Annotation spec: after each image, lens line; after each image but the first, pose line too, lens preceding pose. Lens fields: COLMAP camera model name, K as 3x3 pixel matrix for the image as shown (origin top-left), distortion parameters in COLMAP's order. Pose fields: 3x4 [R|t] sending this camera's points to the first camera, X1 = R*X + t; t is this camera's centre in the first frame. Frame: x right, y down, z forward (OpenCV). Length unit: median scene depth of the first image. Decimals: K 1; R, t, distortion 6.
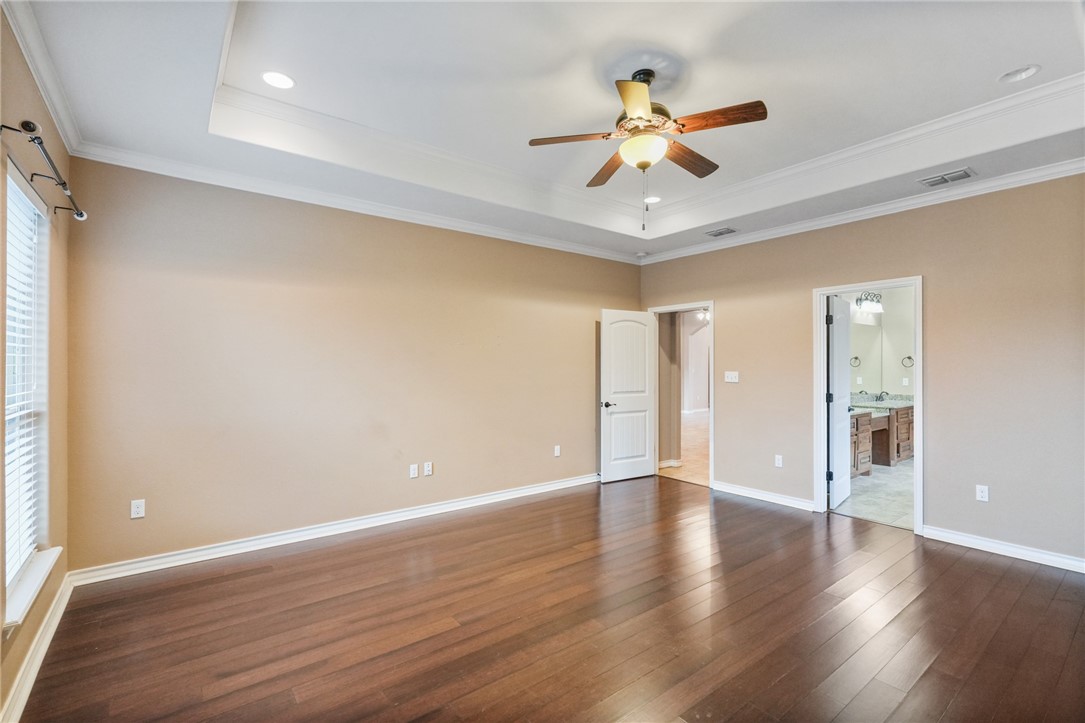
lens RADIAL K [[482.4, 0, 546.2], [0, 482.4, 361.6], [0, 0, 1]] dist [-0.001145, -0.000067]
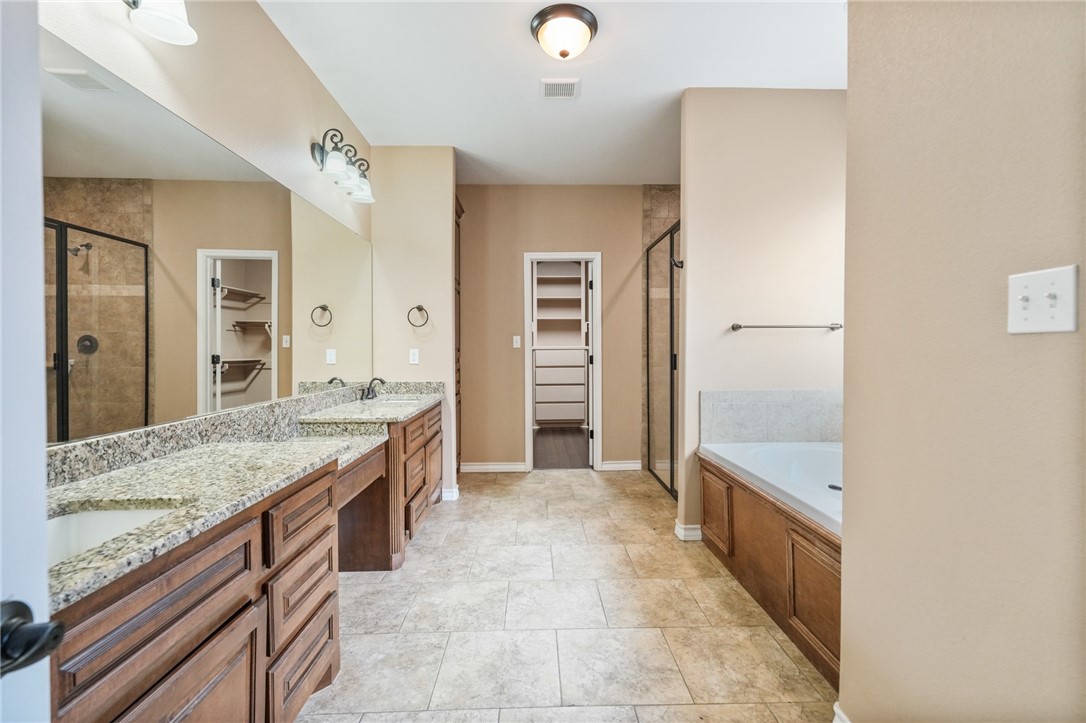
lens RADIAL K [[482.9, 0, 546.7], [0, 482.9, 361.6], [0, 0, 1]] dist [-0.001145, -0.000067]
pose [[0.588556, -0.018623, 0.808242, 0.439335], [0.002930, 0.999777, 0.020903, 0.039156], [-0.808451, -0.009935, 0.588480, 0.619489]]
